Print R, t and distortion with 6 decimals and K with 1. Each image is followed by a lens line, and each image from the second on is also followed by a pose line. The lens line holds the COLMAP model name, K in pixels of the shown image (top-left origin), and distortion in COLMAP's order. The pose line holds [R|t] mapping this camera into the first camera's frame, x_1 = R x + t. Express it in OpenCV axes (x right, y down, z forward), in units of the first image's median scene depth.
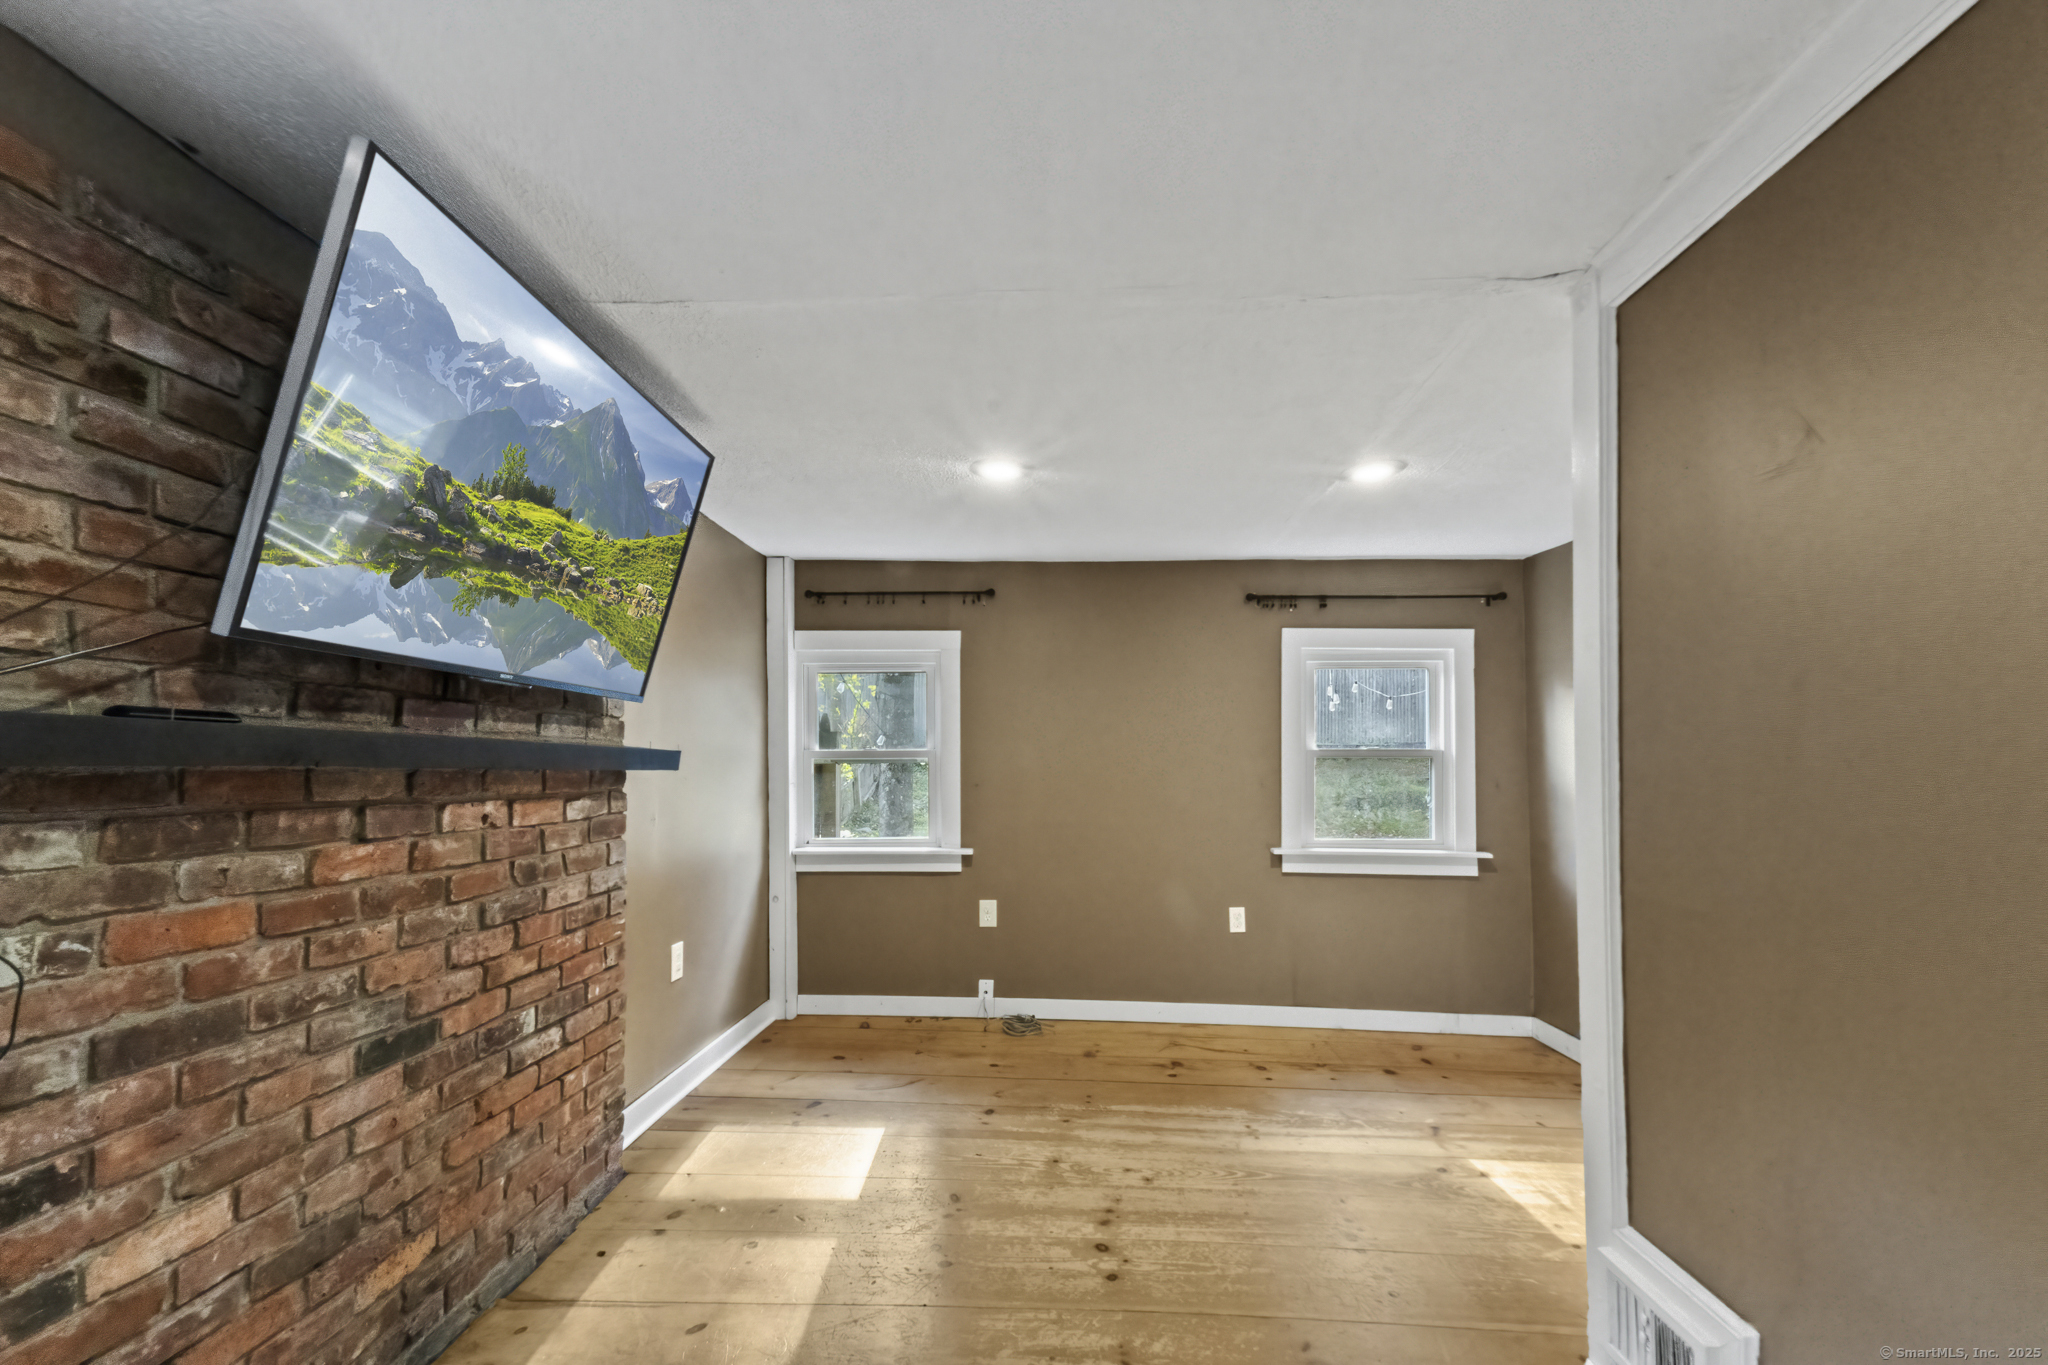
lens RADIAL K [[867.9, 0, 988.5], [0, 867.9, 725.9], [0, 0, 1]] dist [0.009462, -0.000262]
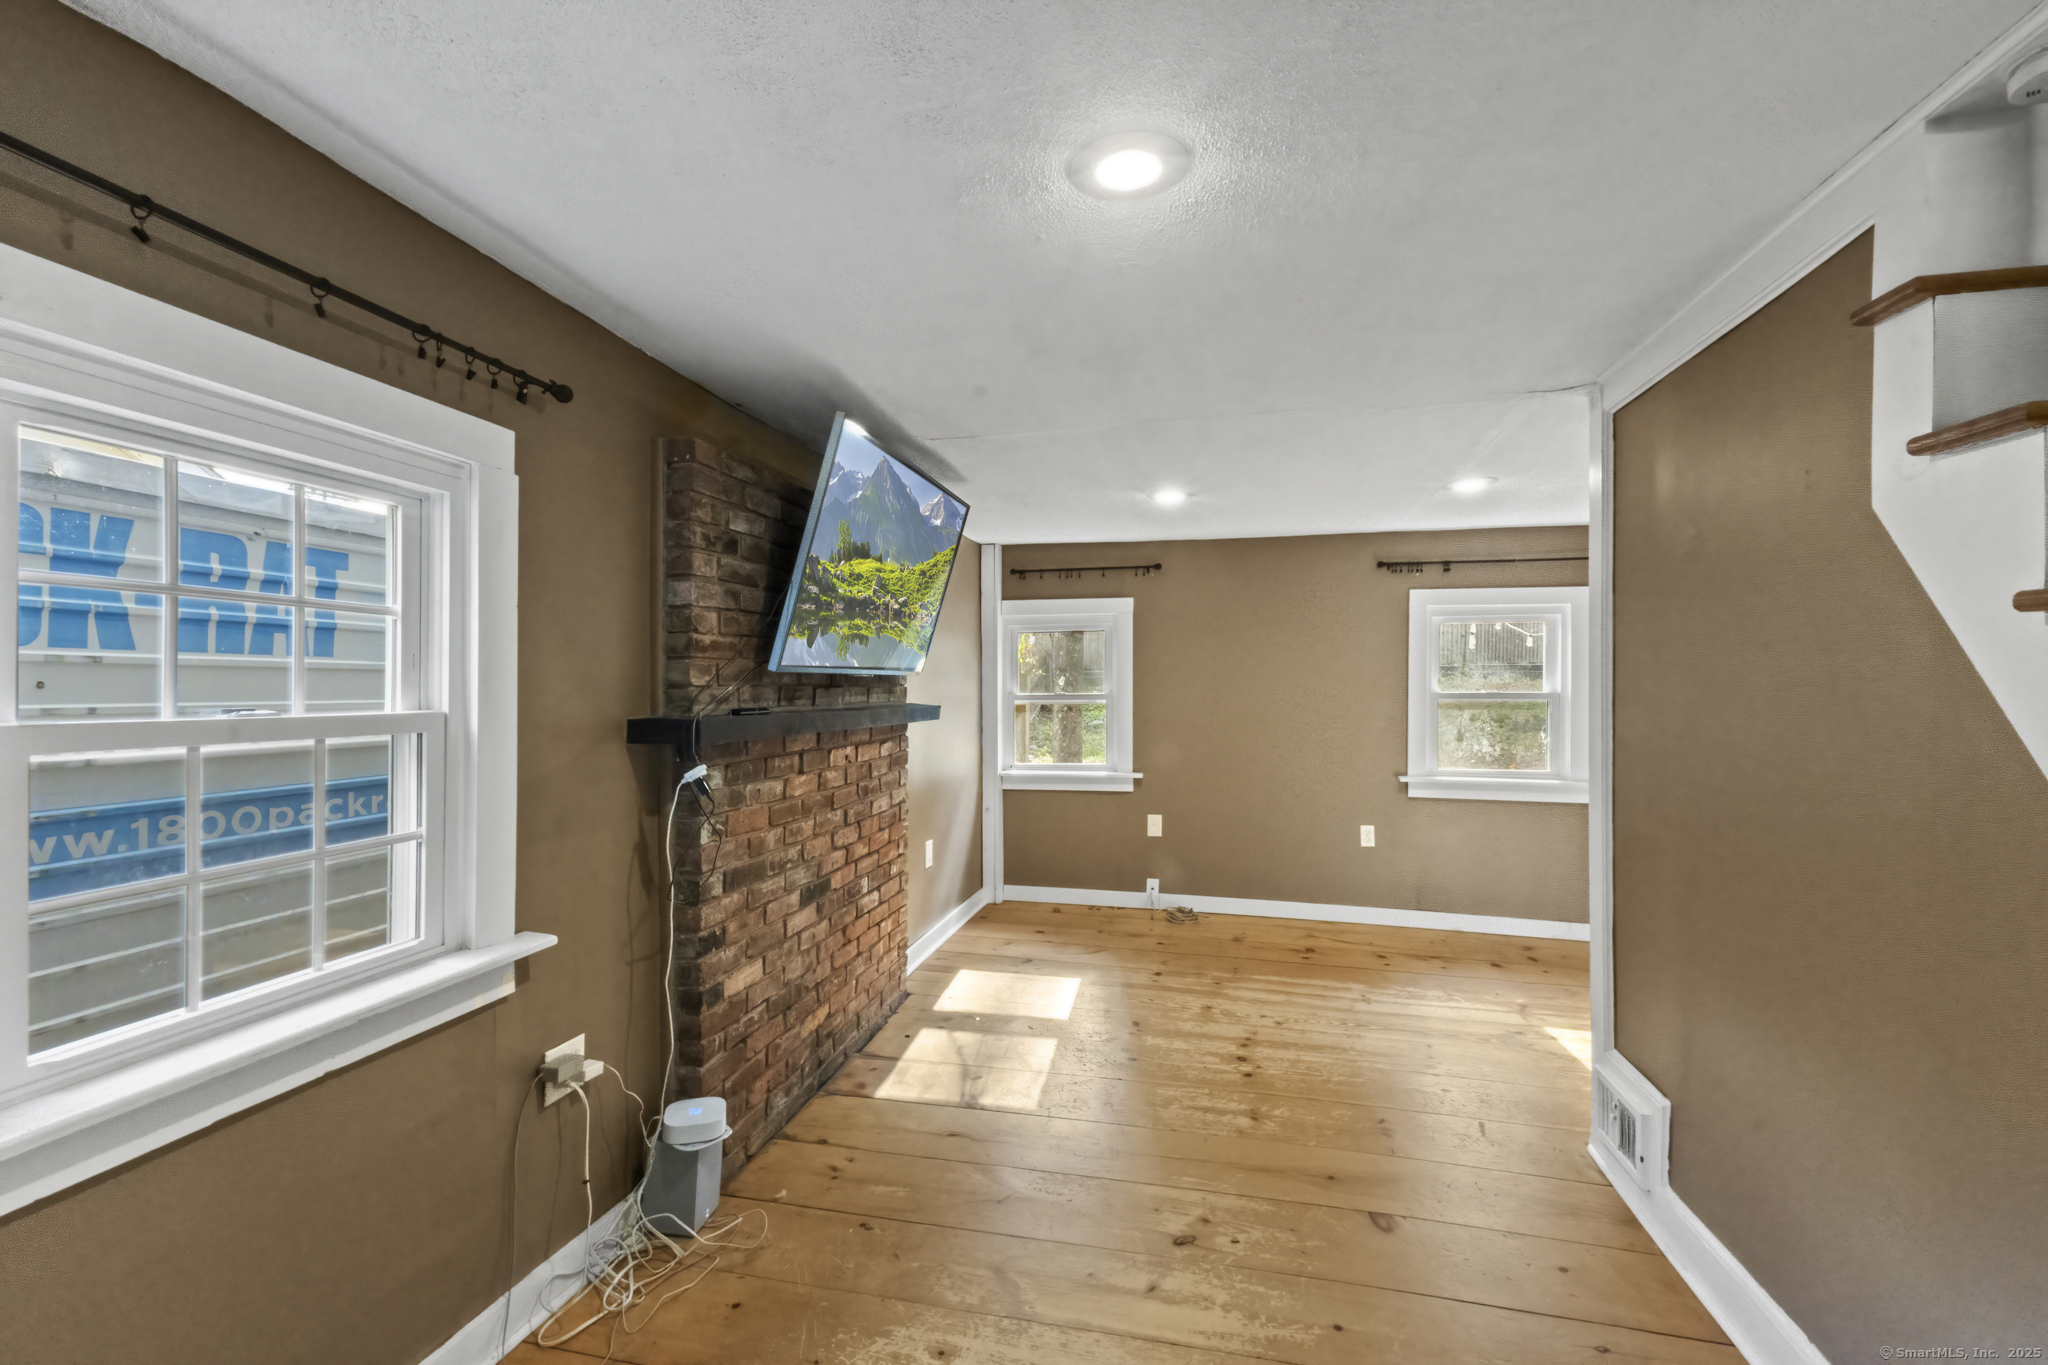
lens RADIAL K [[867.9, 0, 1026.6], [0, 867.9, 689.4], [0, 0, 1]] dist [0.009462, -0.000262]
pose [[0.991082, 0.002677, -0.133227, -0.028292], [0.004784, 0.998439, 0.055649, -0.079180], [0.133168, -0.055790, 0.989522, -0.396279]]
